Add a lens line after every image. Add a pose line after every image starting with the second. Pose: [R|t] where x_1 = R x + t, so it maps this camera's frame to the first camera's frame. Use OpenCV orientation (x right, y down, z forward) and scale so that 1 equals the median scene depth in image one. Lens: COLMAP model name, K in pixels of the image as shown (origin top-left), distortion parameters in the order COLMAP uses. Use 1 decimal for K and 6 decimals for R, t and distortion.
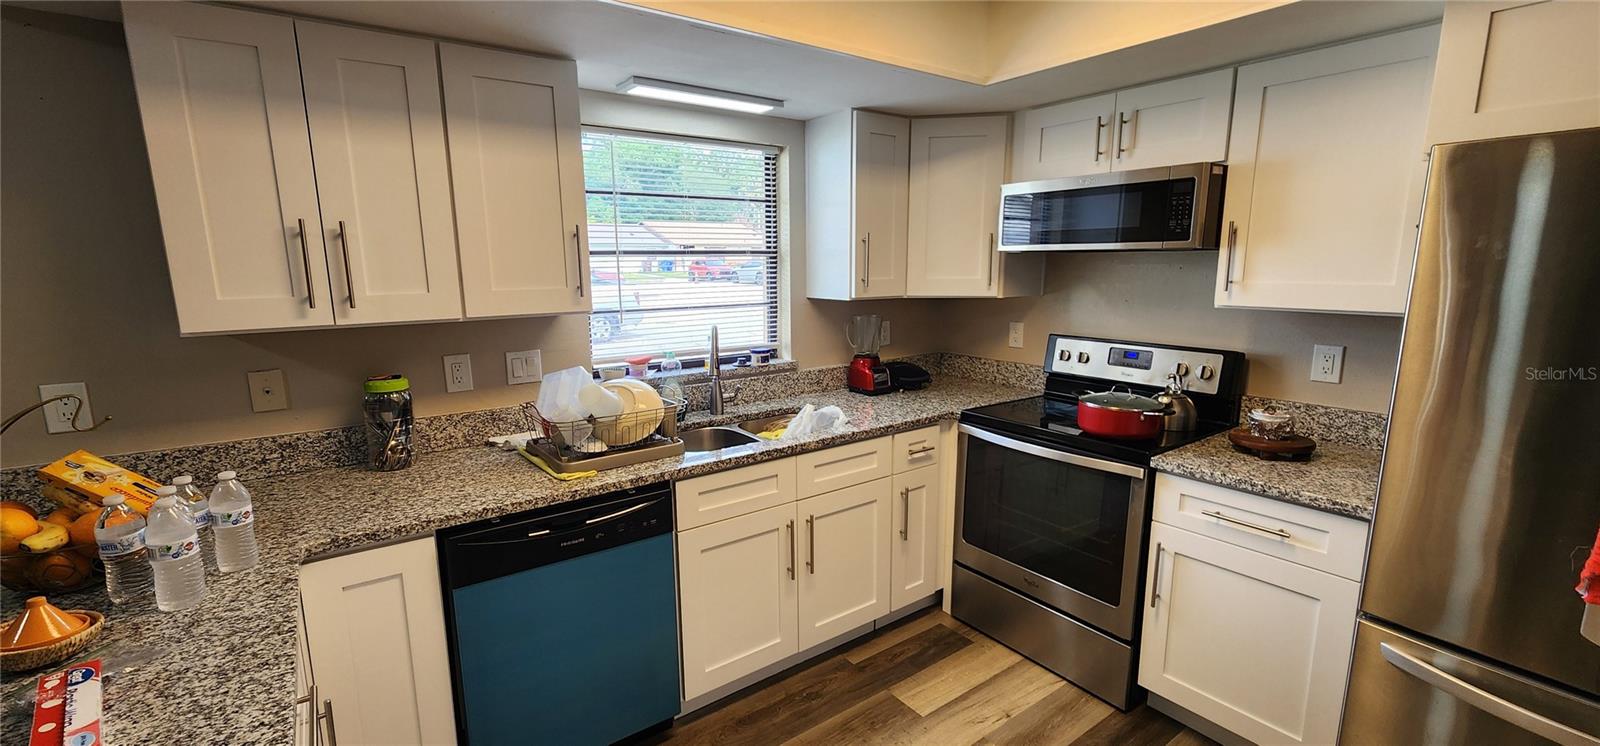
lens RADIAL K [[660.4, 0, 797.2], [0, 660.4, 381.7], [0, 0, 1]] dist [0.002626, 0.000099]
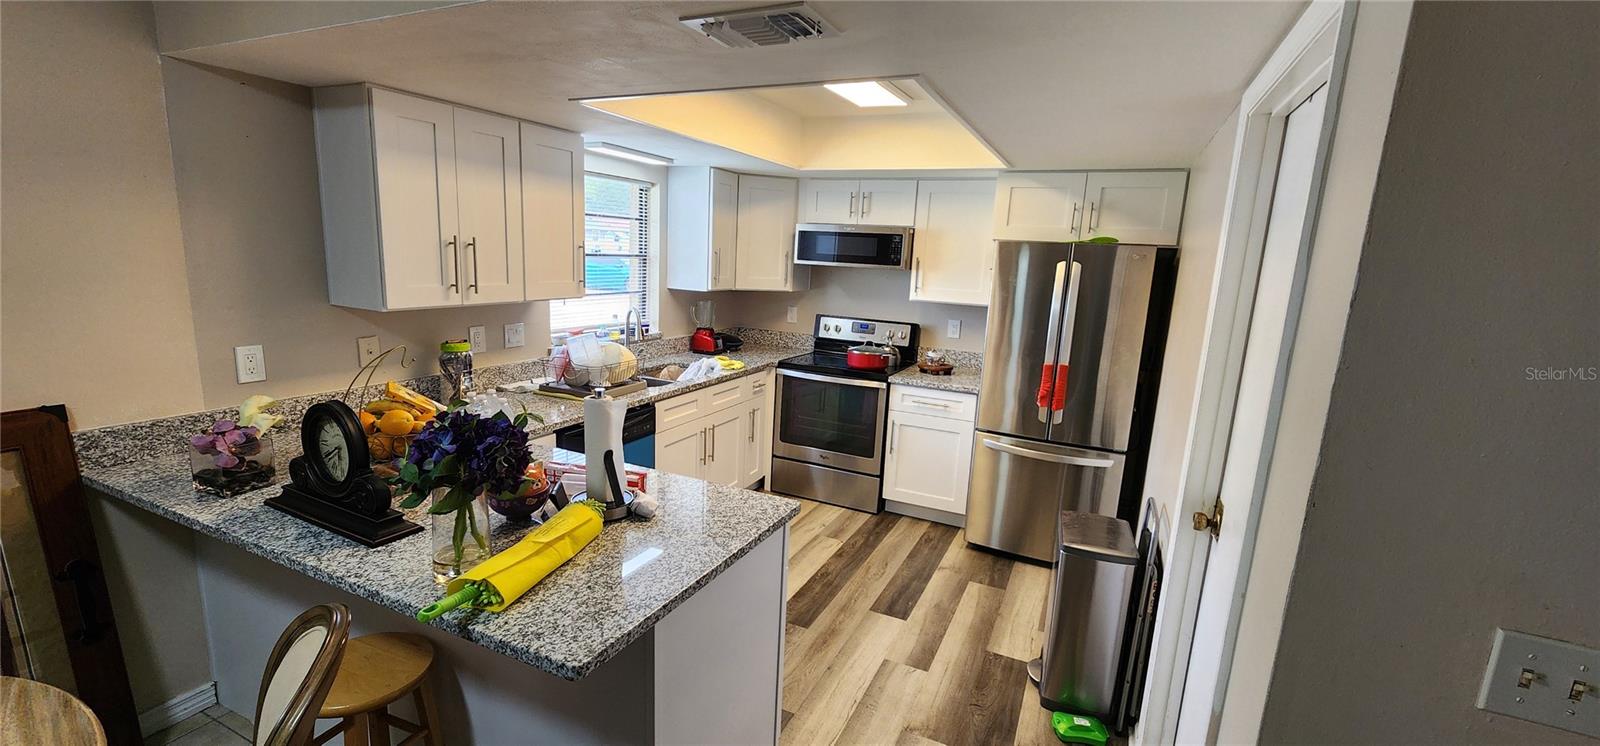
lens RADIAL K [[660.4, 0, 797.2], [0, 660.4, 381.7], [0, 0, 1]] dist [0.002626, 0.000099]
pose [[0.877257, -0.043879, 0.478011, -0.555106], [0.031891, 0.998941, 0.033170, 0.047664], [-0.478960, -0.013854, 0.877727, -0.511507]]
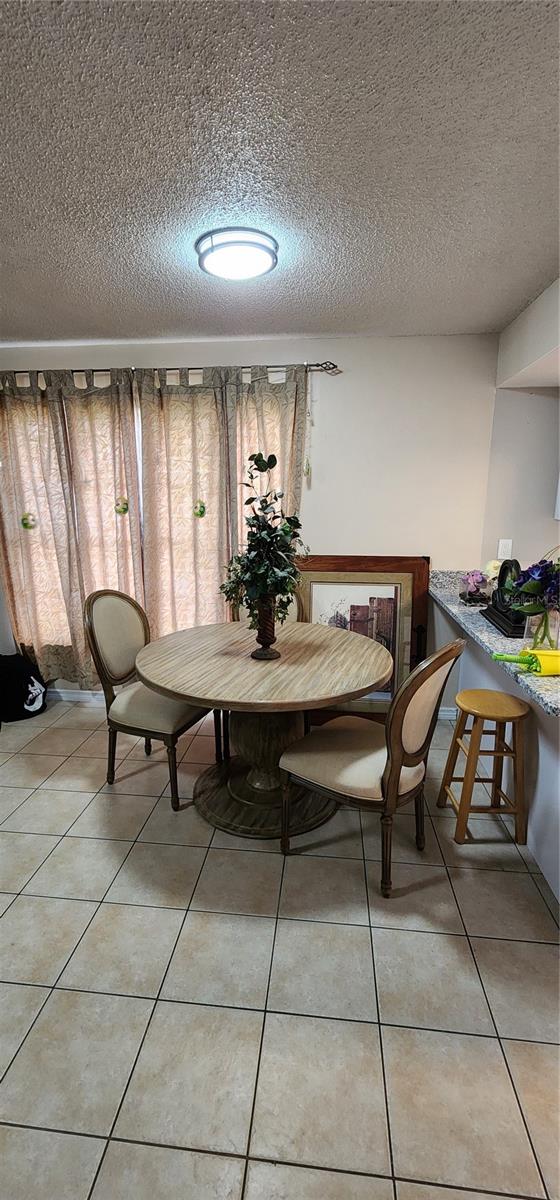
lens RADIAL K [[495.3, 0, 274.7], [0, 495.3, 599.9], [0, 0, 1]] dist [0.002626, 0.000099]
pose [[0.736467, 0.151663, -0.659254, -0.350170], [-0.129768, 0.988119, 0.082352, 0.133401], [0.663910, 0.024901, 0.747397, -0.680831]]
